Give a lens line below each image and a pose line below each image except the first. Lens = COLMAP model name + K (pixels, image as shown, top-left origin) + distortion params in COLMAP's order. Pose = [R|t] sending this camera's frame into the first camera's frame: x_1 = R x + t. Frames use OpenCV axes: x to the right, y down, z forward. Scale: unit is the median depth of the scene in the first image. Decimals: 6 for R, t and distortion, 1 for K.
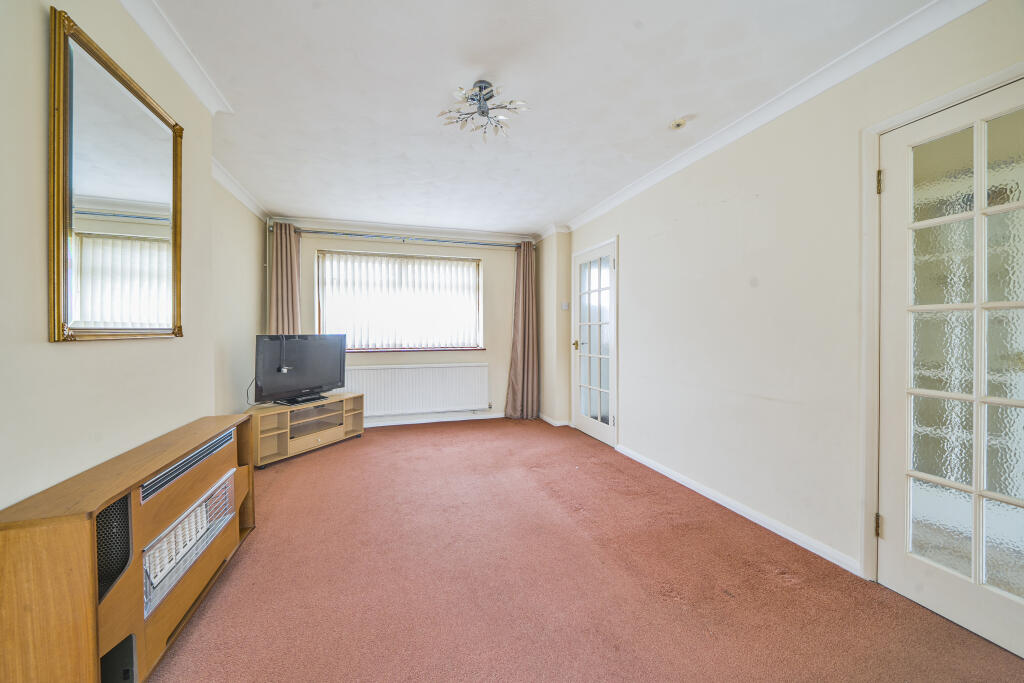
lens RADIAL K [[352.7, 0, 503.2], [0, 352.7, 339.8], [0, 0, 1]] dist [-0.006077, -0.000063]
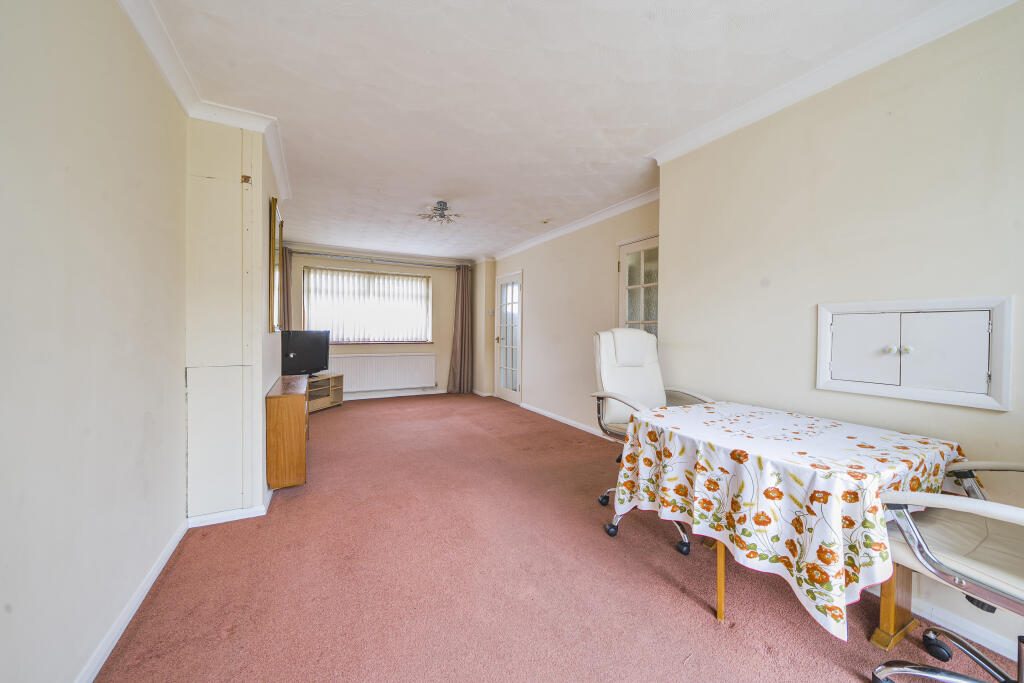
lens RADIAL K [[352.7, 0, 503.2], [0, 352.7, 339.8], [0, 0, 1]] dist [-0.006077, -0.000063]
pose [[0.984312, 0.007361, 0.176284, -0.027236], [-0.008195, 0.999958, 0.004005, 0.008448], [-0.176248, -0.005387, 0.984331, -0.425471]]
